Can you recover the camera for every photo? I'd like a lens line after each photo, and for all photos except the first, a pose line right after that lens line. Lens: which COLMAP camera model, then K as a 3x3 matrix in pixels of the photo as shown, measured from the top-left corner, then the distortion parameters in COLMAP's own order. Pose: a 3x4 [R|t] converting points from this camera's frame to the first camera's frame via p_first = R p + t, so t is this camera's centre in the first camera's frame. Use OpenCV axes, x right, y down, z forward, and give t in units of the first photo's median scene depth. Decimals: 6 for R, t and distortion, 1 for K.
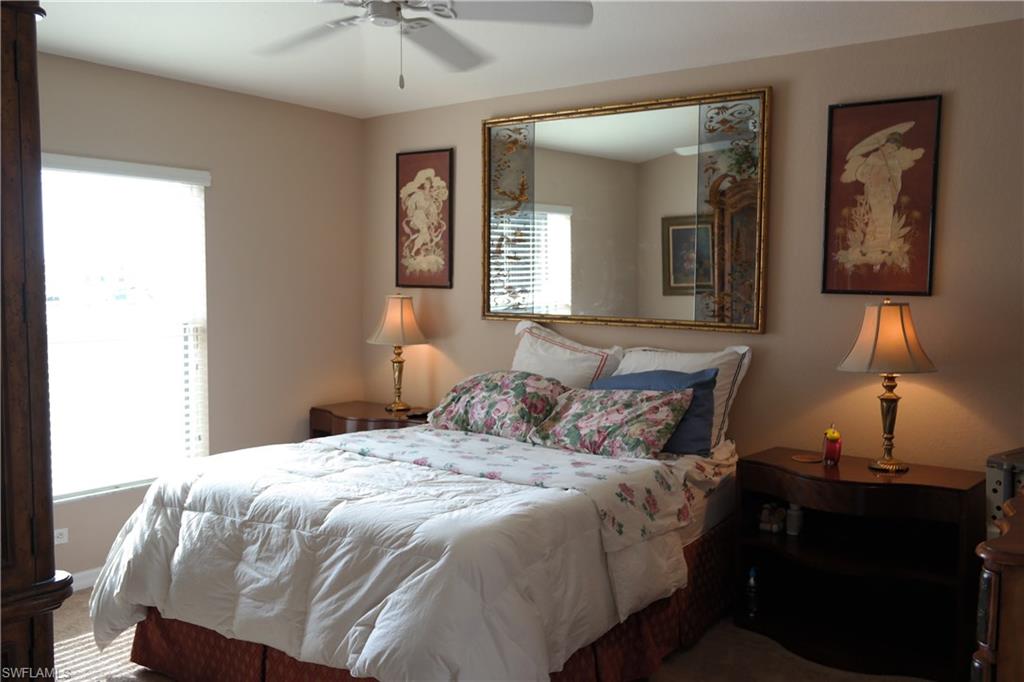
lens RADIAL K [[899.8, 0, 513.4], [0, 899.8, 340.1], [0, 0, 1]] dist [0.009276, 0.000946]
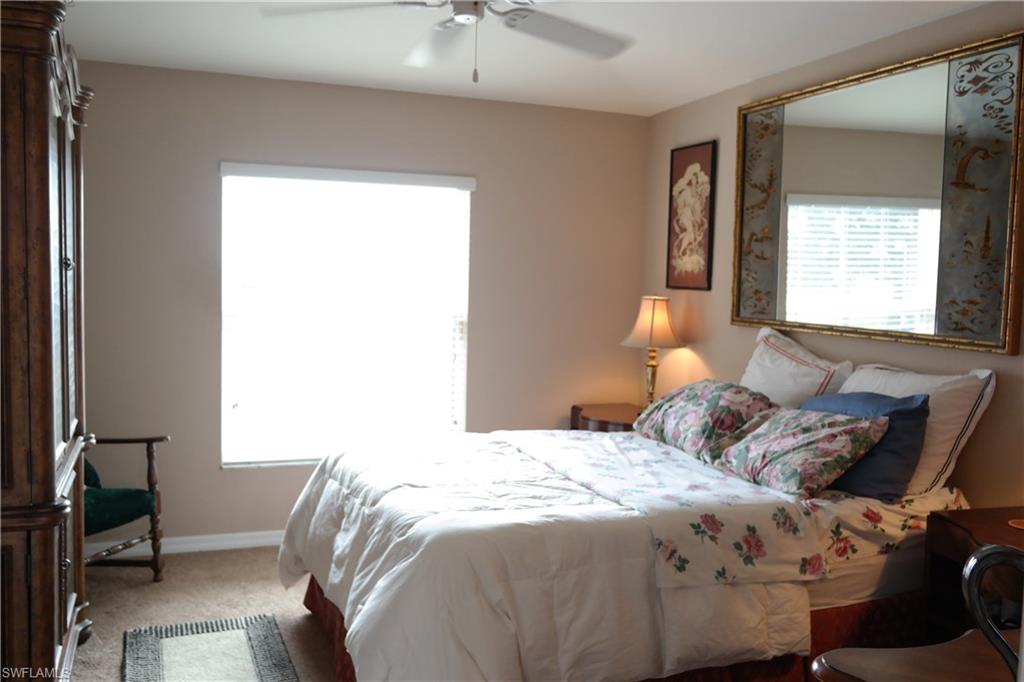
lens RADIAL K [[899.8, 0, 512.0], [0, 899.8, 342.0], [0, 0, 1]] dist [0.009276, 0.000946]
pose [[0.841808, 0.049075, -0.537541, 0.326923], [-0.052334, 0.998587, 0.009211, -0.002818], [0.537234, 0.020378, 0.843187, 0.132090]]
